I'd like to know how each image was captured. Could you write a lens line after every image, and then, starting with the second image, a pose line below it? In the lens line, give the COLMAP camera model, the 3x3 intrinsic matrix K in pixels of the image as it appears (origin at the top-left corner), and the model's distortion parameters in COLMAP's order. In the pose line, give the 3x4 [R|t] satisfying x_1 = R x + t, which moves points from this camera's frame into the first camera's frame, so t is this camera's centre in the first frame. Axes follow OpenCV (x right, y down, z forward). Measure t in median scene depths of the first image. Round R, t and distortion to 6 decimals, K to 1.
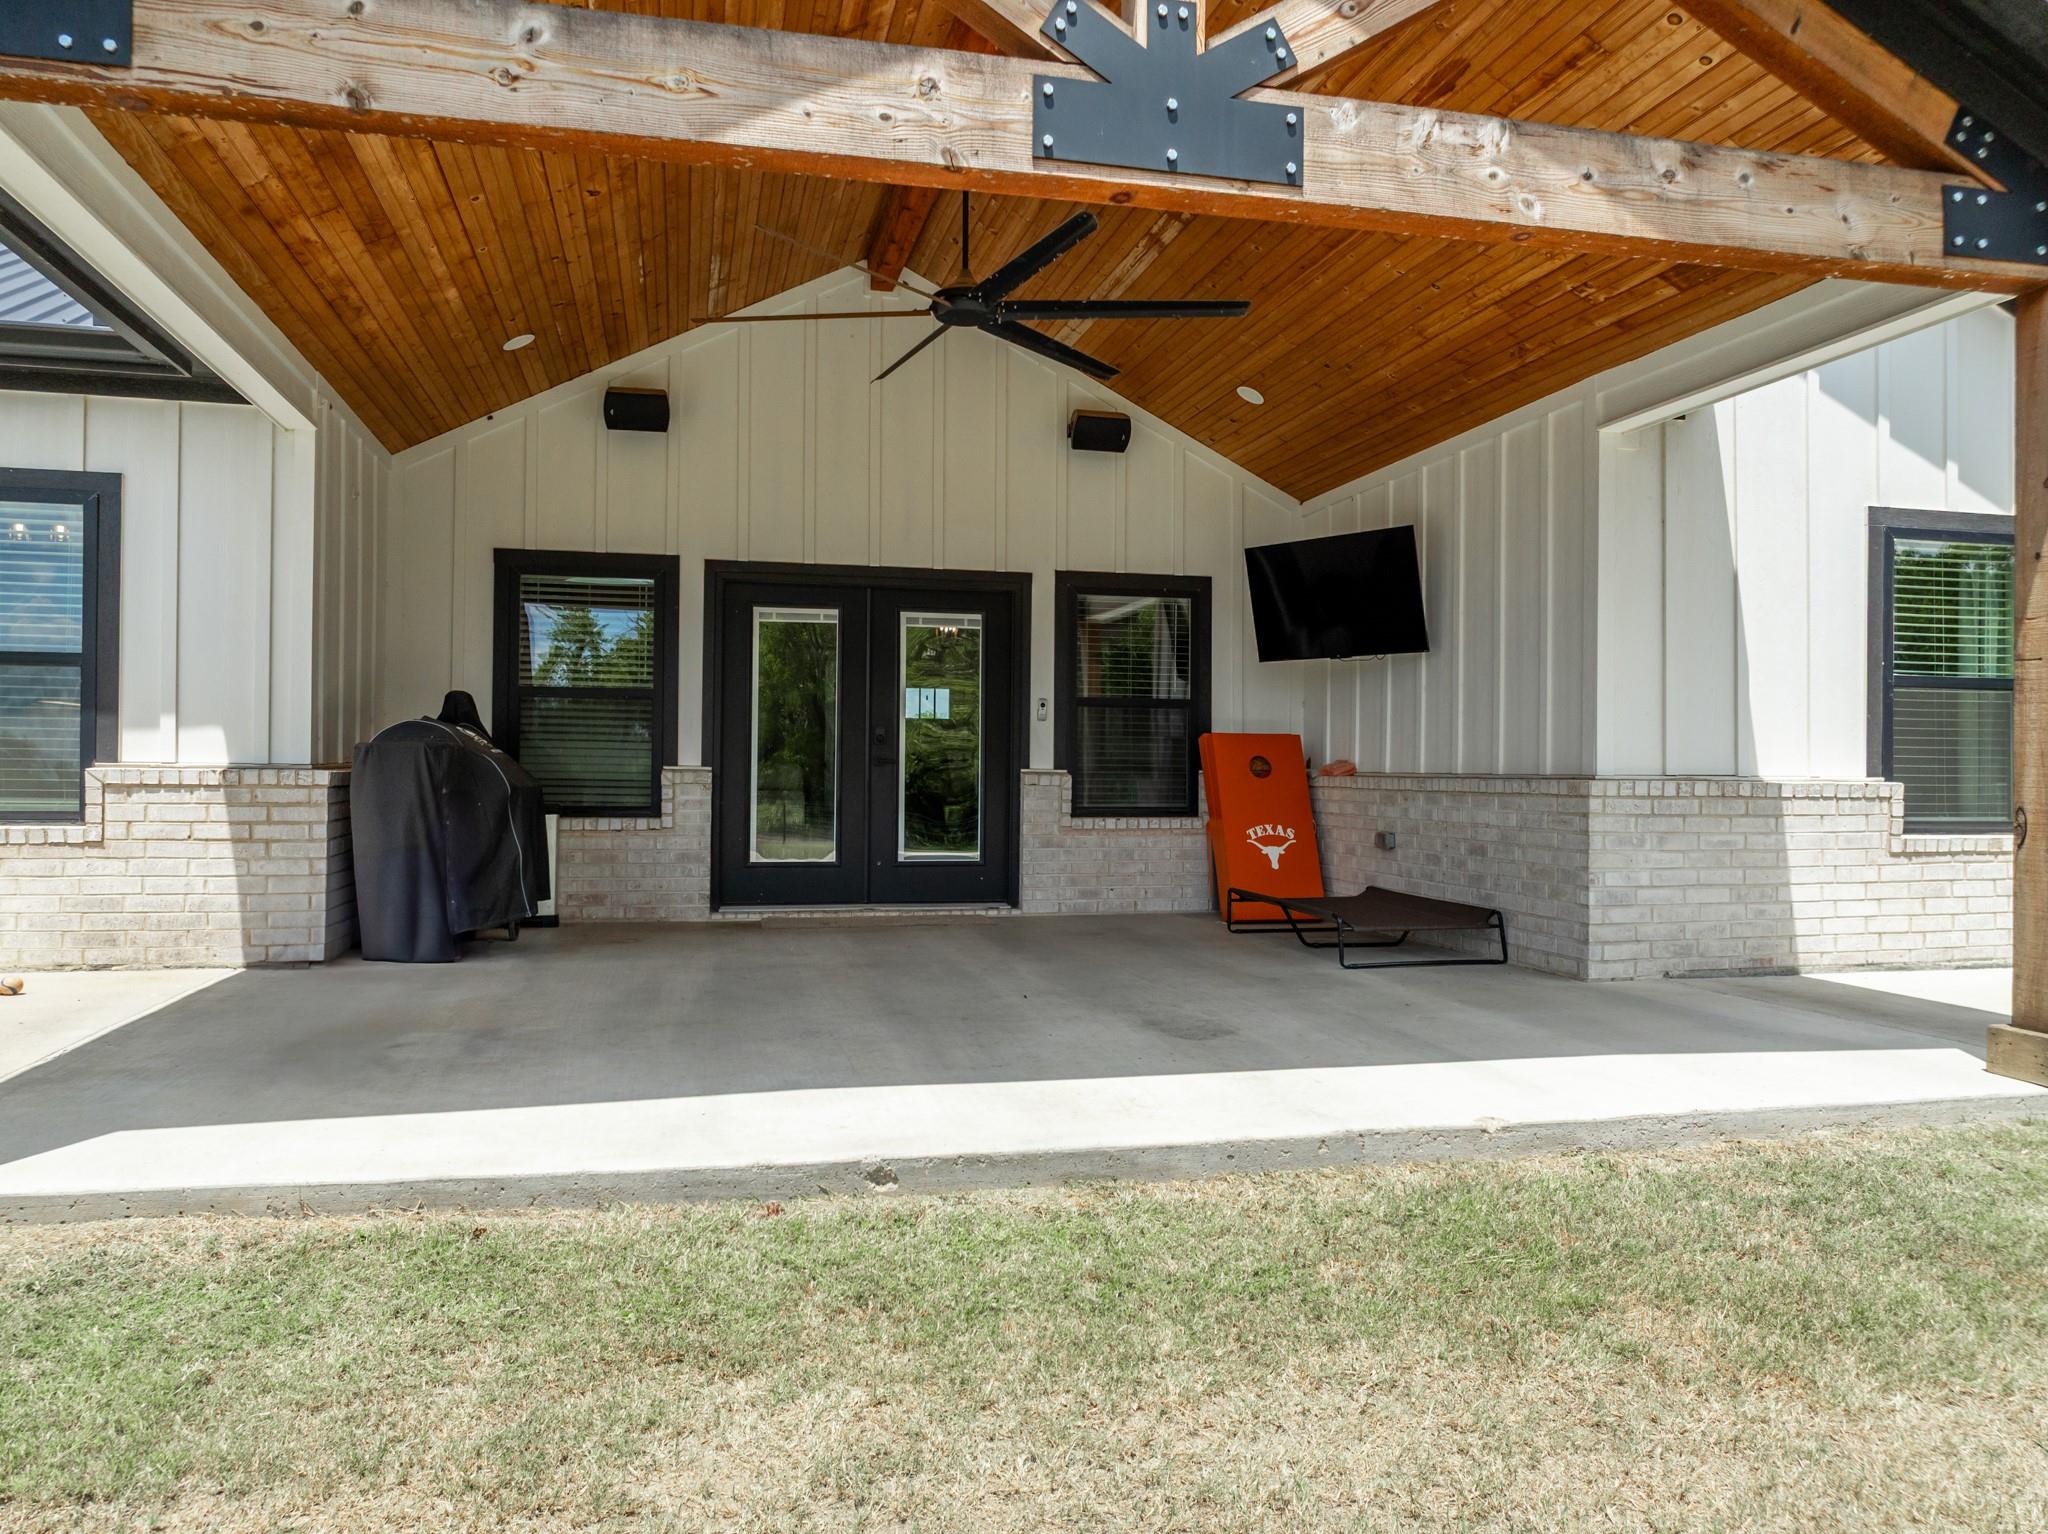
lens RADIAL K [[1440.1, 0, 1020.1], [0, 1440.1, 759.2], [0, 0, 1]] dist [-0.041061, -0.008997]
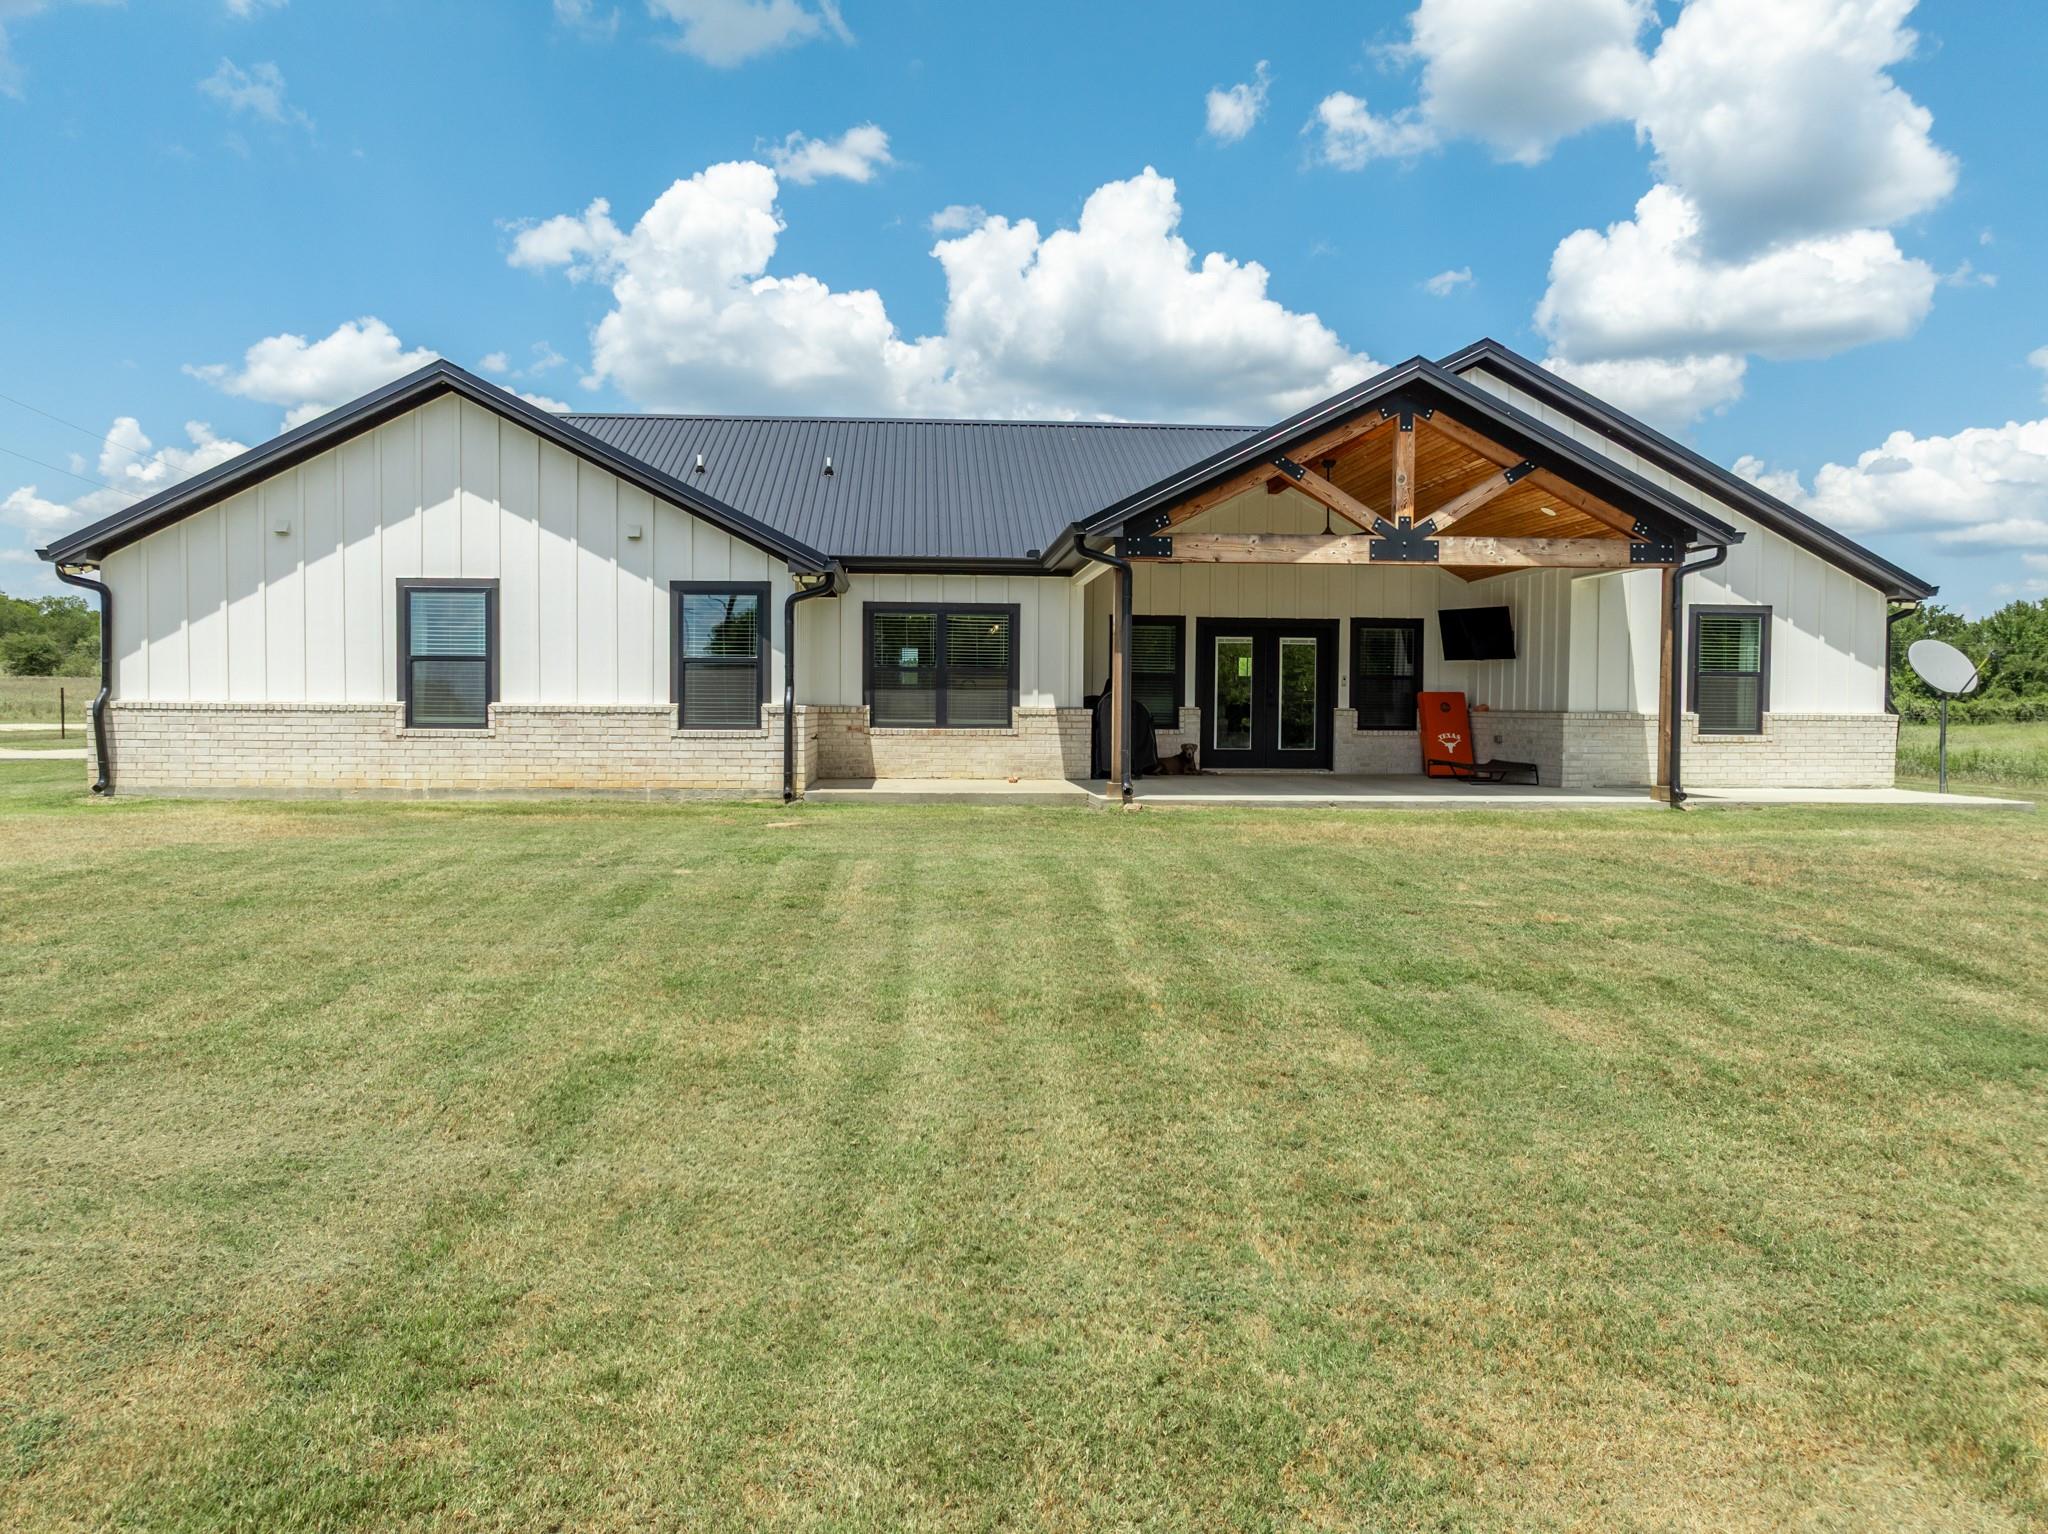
lens RADIAL K [[1440.1, 0, 1020.1], [0, 1440.1, 759.2], [0, 0, 1]] dist [-0.041061, -0.008997]
pose [[0.987595, 0.004275, -0.156964, -0.164251], [0.002804, 0.998990, 0.044854, -0.019169], [0.156998, -0.044737, 0.986585, -1.601238]]
